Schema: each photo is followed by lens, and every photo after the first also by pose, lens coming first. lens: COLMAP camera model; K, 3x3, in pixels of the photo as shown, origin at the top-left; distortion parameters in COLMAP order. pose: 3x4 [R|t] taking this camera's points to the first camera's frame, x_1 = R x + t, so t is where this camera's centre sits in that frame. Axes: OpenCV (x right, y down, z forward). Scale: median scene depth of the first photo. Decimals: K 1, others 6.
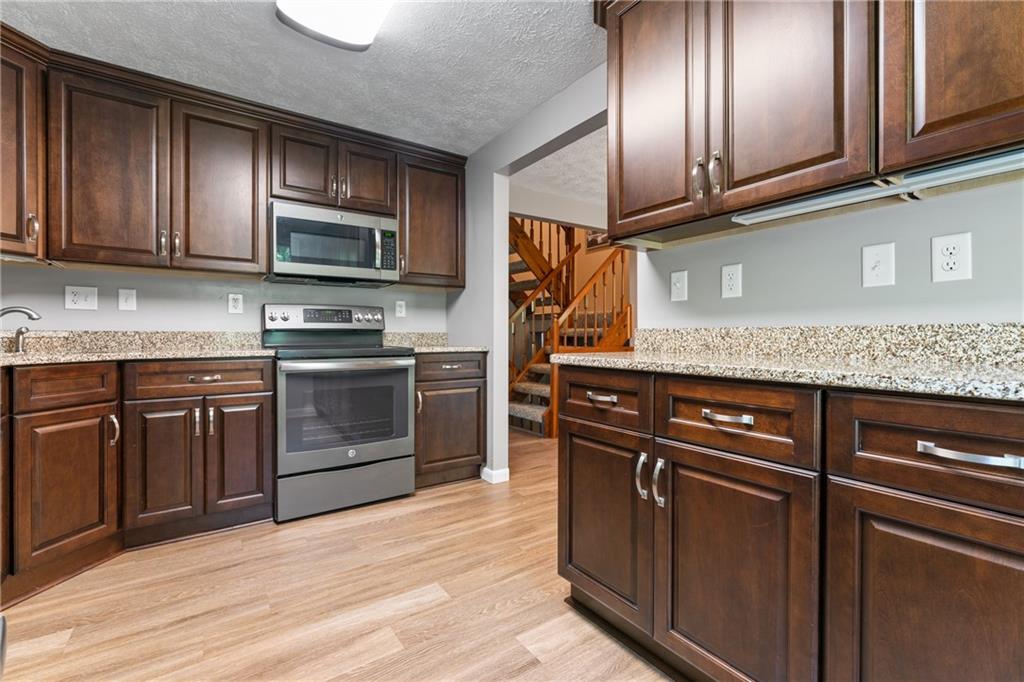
lens RADIAL K [[452.2, 0, 508.5], [0, 452.2, 338.3], [0, 0, 1]] dist [-0.000073, -0.000246]
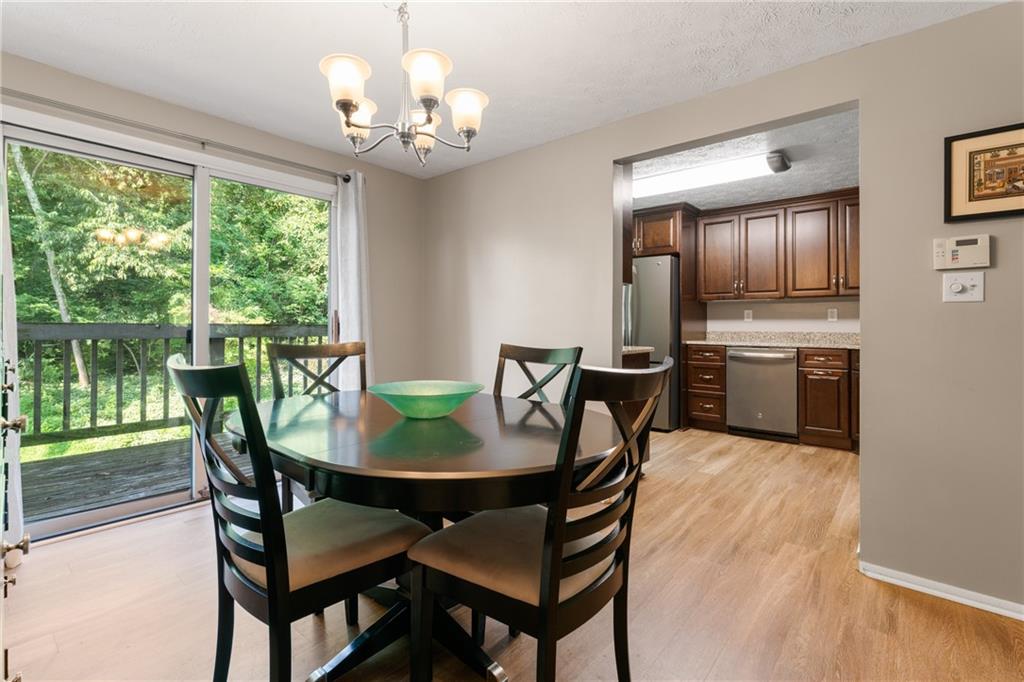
lens RADIAL K [[462.9, 0, 514.6], [0, 462.9, 323.5], [0, 0, 1]] dist [-0.002892, -0.000380]
pose [[-0.964161, -0.004607, -0.265277, 0.975970], [-0.004939, 0.999988, 0.000587, -0.050848], [0.265271, 0.001876, -0.964172, 2.270800]]
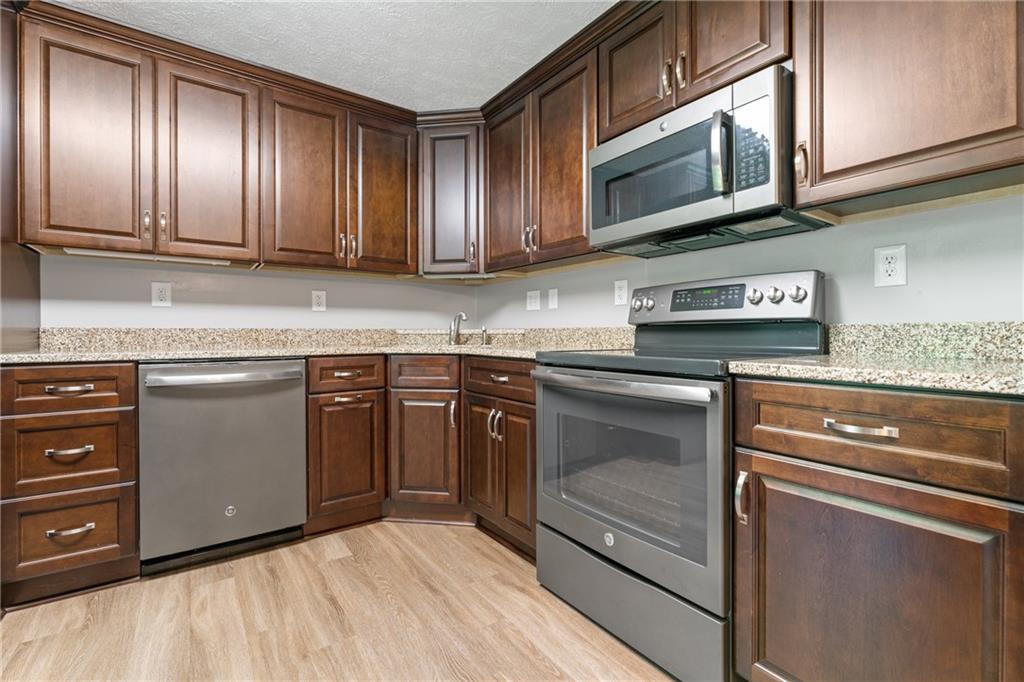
lens RADIAL K [[452.2, 0, 508.2], [0, 452.2, 334.3], [0, 0, 1]] dist [-0.000073, -0.000246]
pose [[0.016392, 0.001790, -0.999864, 0.272922], [-0.004202, 0.999990, 0.001721, -0.003835], [0.999857, 0.004173, 0.016399, 1.078188]]
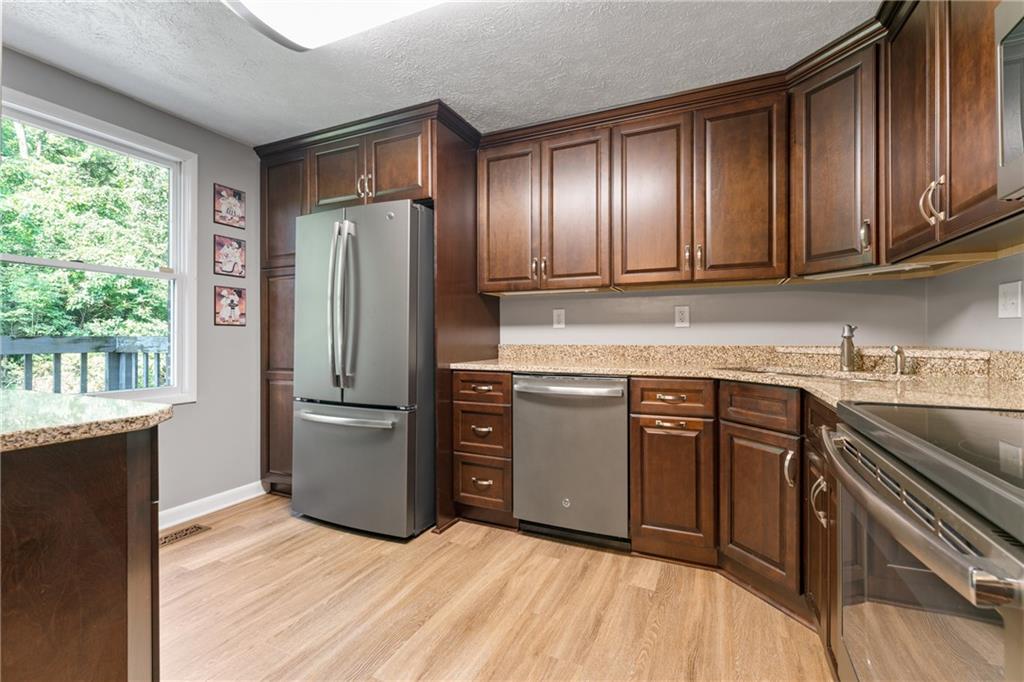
lens RADIAL K [[452.2, 0, 509.5], [0, 452.2, 338.6], [0, 0, 1]] dist [-0.000073, -0.000246]
pose [[-0.857850, 0.002259, -0.513895, 0.012615], [-0.001765, 0.999971, 0.007342, -0.044282], [0.513897, 0.007206, -0.857821, 1.399169]]
